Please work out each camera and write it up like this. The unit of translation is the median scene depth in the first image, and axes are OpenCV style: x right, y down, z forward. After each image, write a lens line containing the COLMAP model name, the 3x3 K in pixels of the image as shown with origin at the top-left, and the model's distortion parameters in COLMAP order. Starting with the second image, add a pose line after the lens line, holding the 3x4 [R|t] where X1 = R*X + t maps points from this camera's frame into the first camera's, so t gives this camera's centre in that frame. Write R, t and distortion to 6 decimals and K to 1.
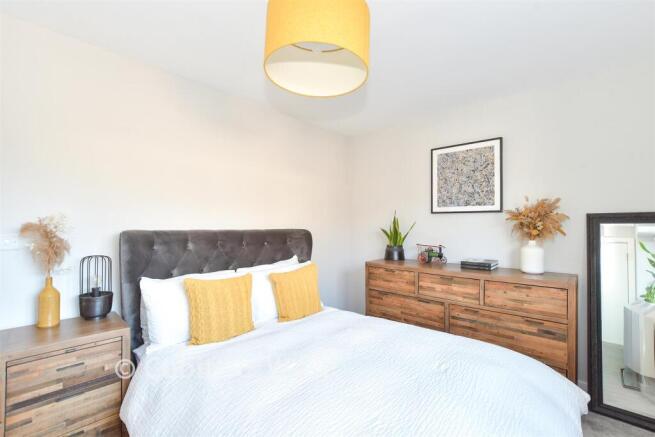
lens RADIAL K [[297.4, 0, 327.6], [0, 297.4, 218.2], [0, 0, 1]] dist [0.000163, -0.000189]
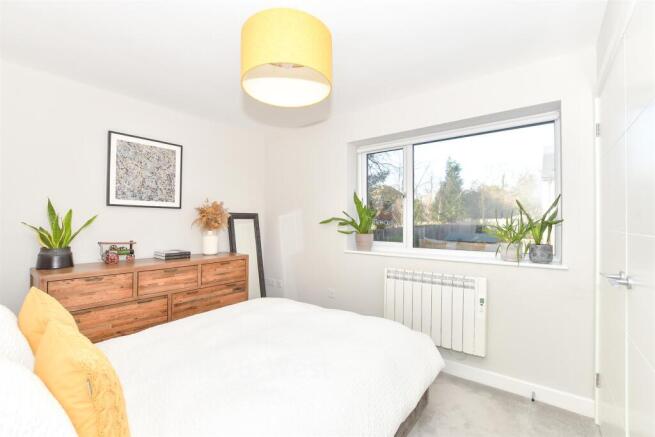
lens RADIAL K [[297.4, 0, 330.1], [0, 297.4, 218.8], [0, 0, 1]] dist [0.000163, -0.000189]
pose [[-0.094411, 0.005677, 0.995517, -0.646162], [-0.028222, 0.999567, -0.008376, 0.012415], [-0.995133, -0.028886, -0.094209, 0.507671]]
